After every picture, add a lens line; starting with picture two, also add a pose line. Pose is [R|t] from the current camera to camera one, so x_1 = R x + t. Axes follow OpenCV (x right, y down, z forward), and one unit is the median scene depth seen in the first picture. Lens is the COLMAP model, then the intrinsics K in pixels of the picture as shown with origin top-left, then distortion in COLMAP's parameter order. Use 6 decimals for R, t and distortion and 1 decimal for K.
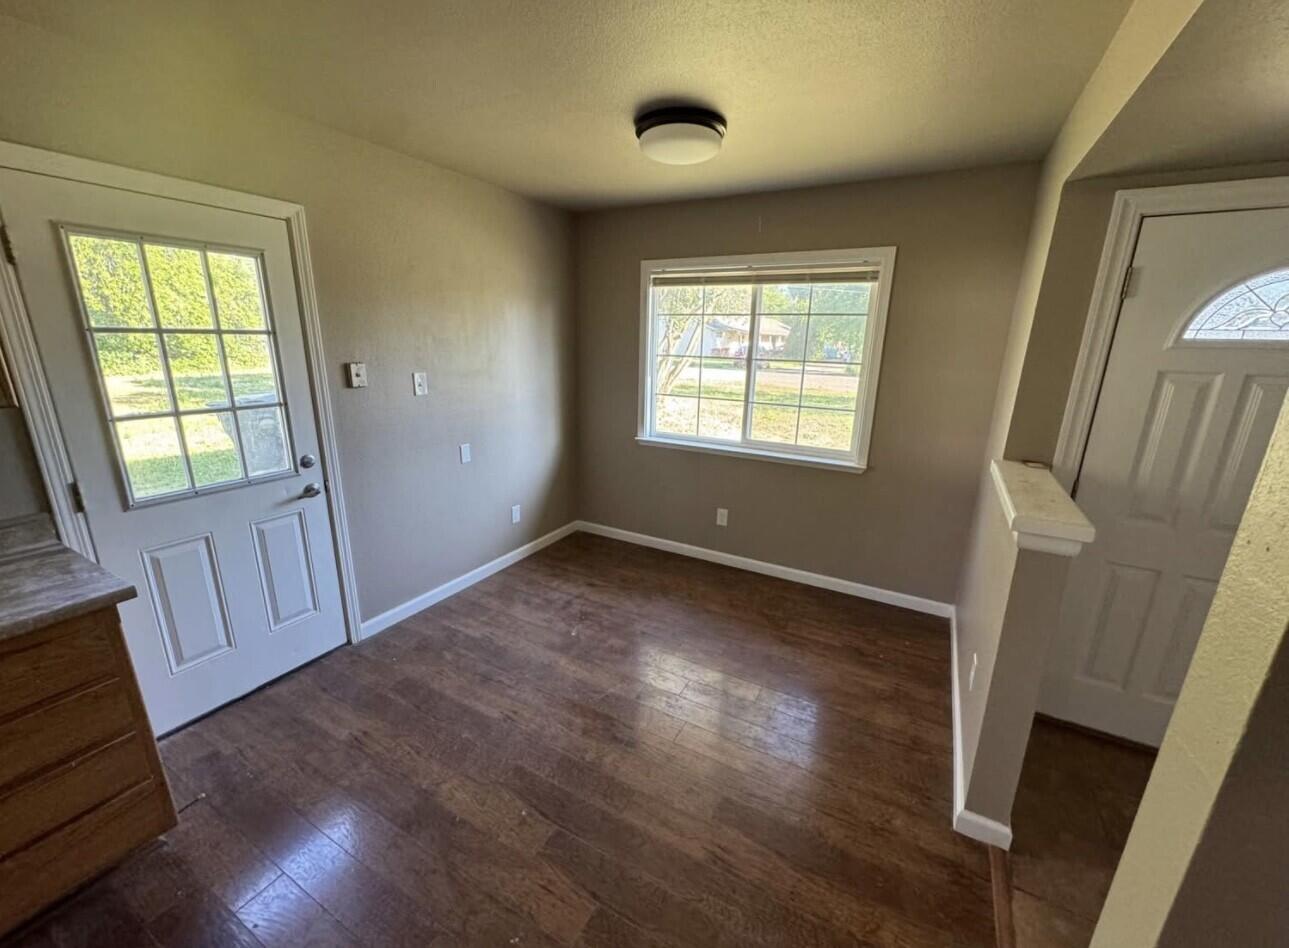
lens RADIAL K [[530.3, 0, 645.4], [0, 530.3, 478.9], [0, 0, 1]] dist [0.024774, 0.000258]
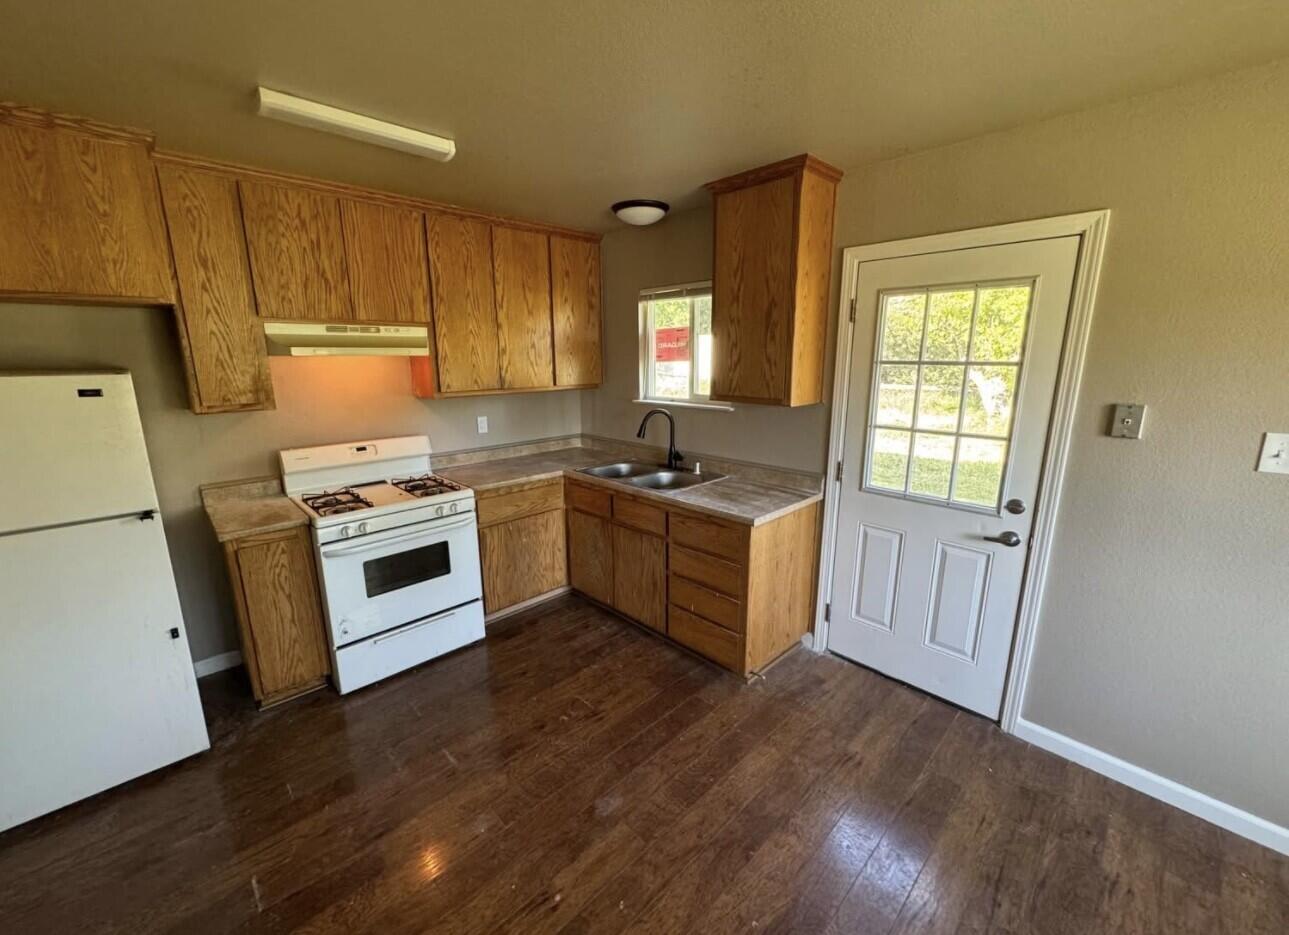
lens RADIAL K [[521.5, 0, 642.2], [0, 521.5, 470.8], [0, 0, 1]] dist [-0.004241, -0.000066]
pose [[-0.302378, 0.192498, -0.933548, 0.371415], [-0.253570, 0.927859, 0.273457, -0.177539], [0.918841, 0.319407, -0.231752, 0.656246]]
